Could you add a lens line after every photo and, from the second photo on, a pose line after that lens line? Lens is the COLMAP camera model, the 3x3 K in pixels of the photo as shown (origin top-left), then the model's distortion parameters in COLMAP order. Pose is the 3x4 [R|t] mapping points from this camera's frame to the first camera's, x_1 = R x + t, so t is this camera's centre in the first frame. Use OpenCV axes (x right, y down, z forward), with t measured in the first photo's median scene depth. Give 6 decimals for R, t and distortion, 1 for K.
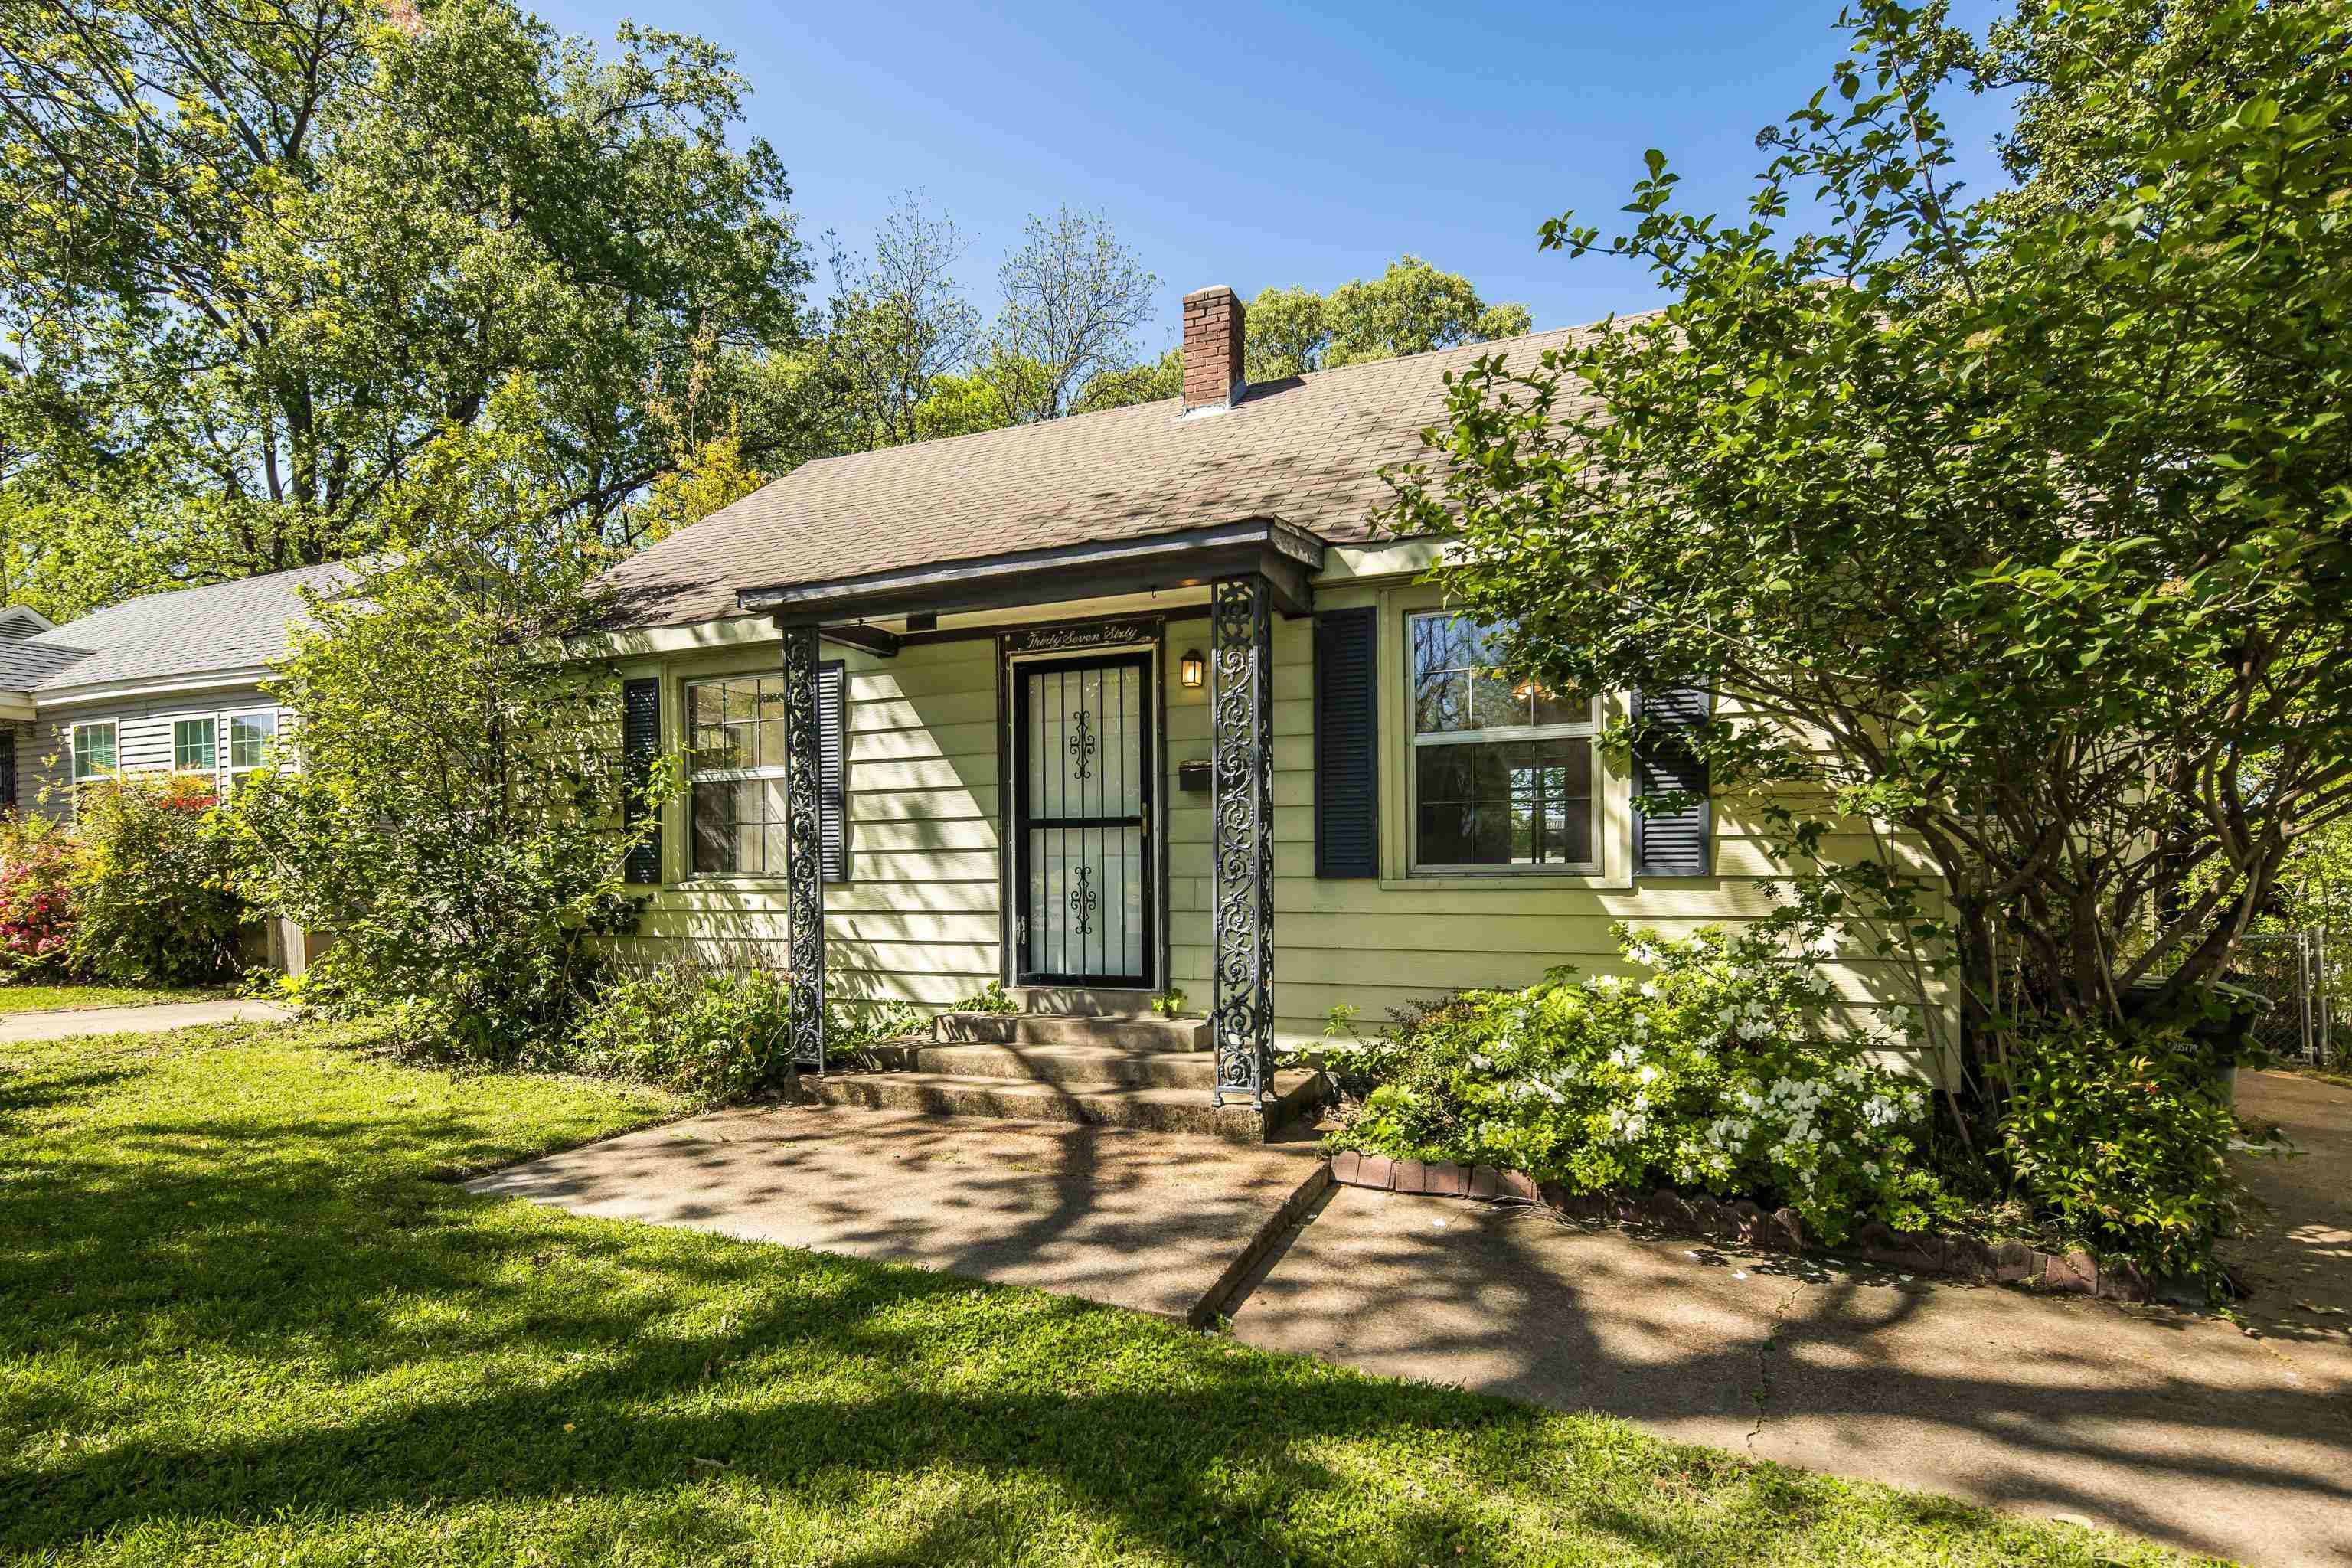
lens RADIAL K [[1147.2, 0, 1174.6], [0, 1147.2, 801.3], [0, 0, 1]] dist [0.003862, -0.001274]
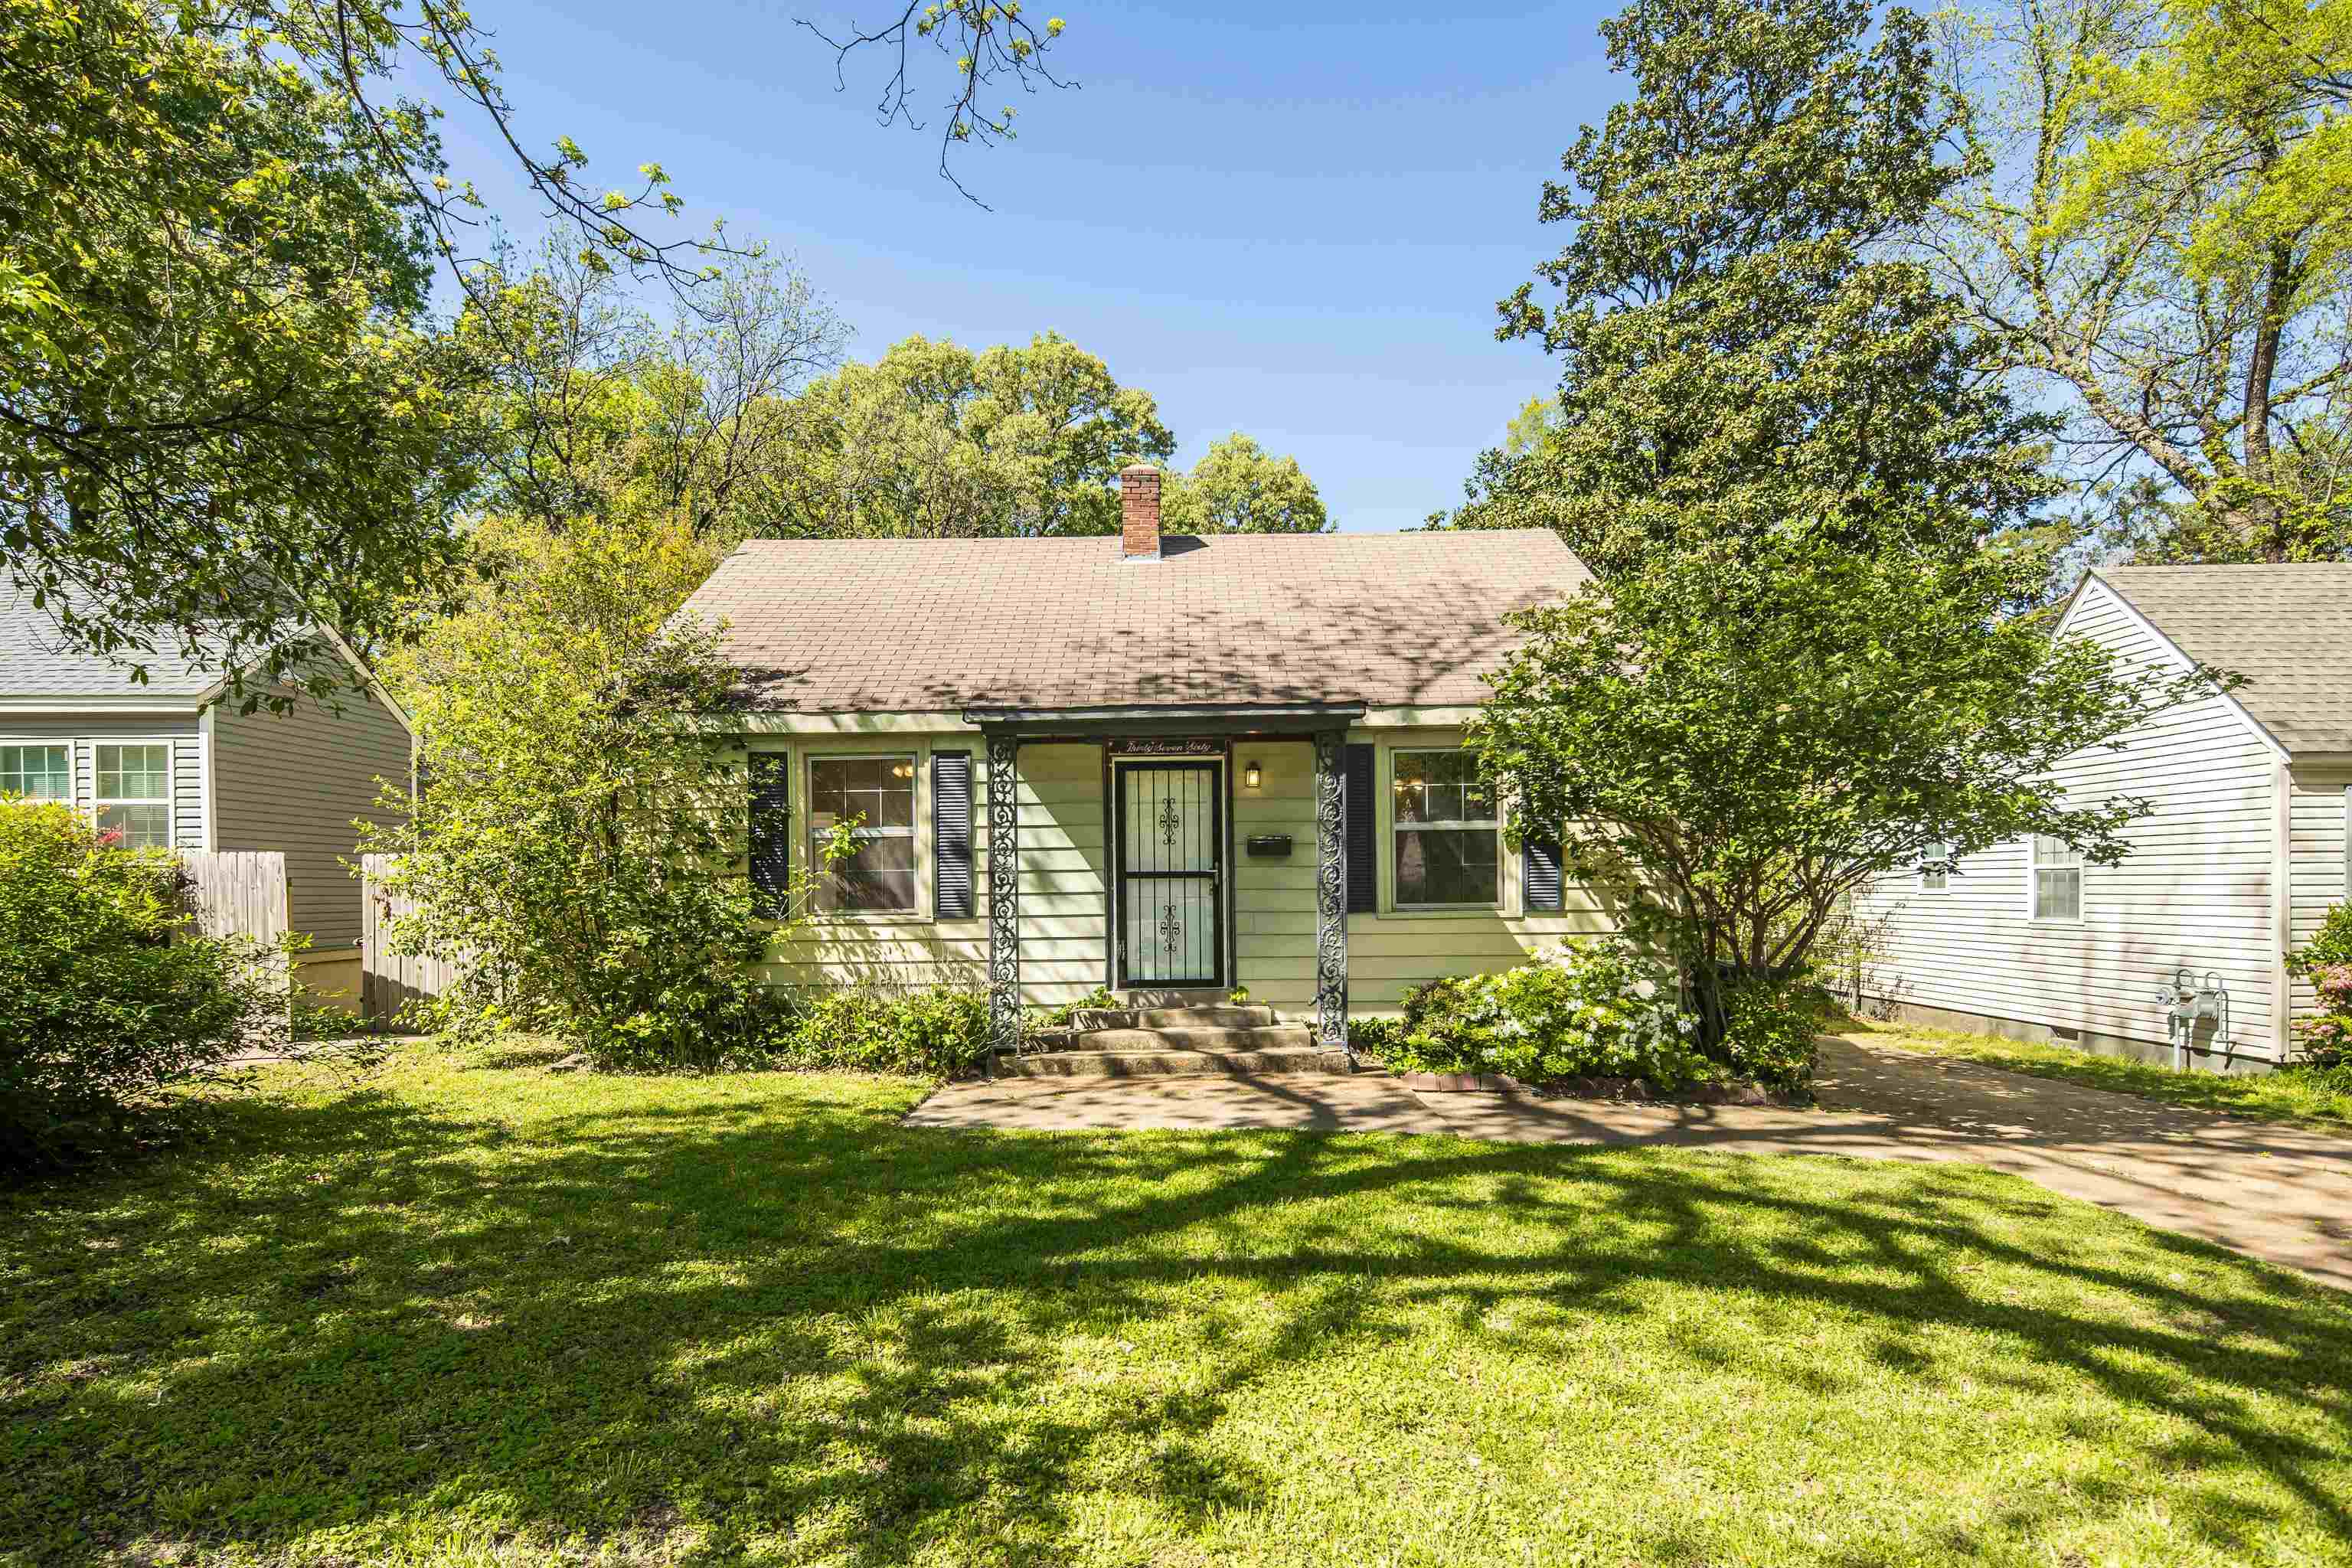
lens RADIAL K [[1147.2, 0, 1174.0], [0, 1147.2, 784.4], [0, 0, 1]] dist [0.003862, -0.001274]
pose [[0.929667, 0.032269, 0.366984, -0.665611], [-0.019659, 0.999082, -0.038049, -0.044333], [-0.367875, 0.028158, 0.929449, -0.391108]]
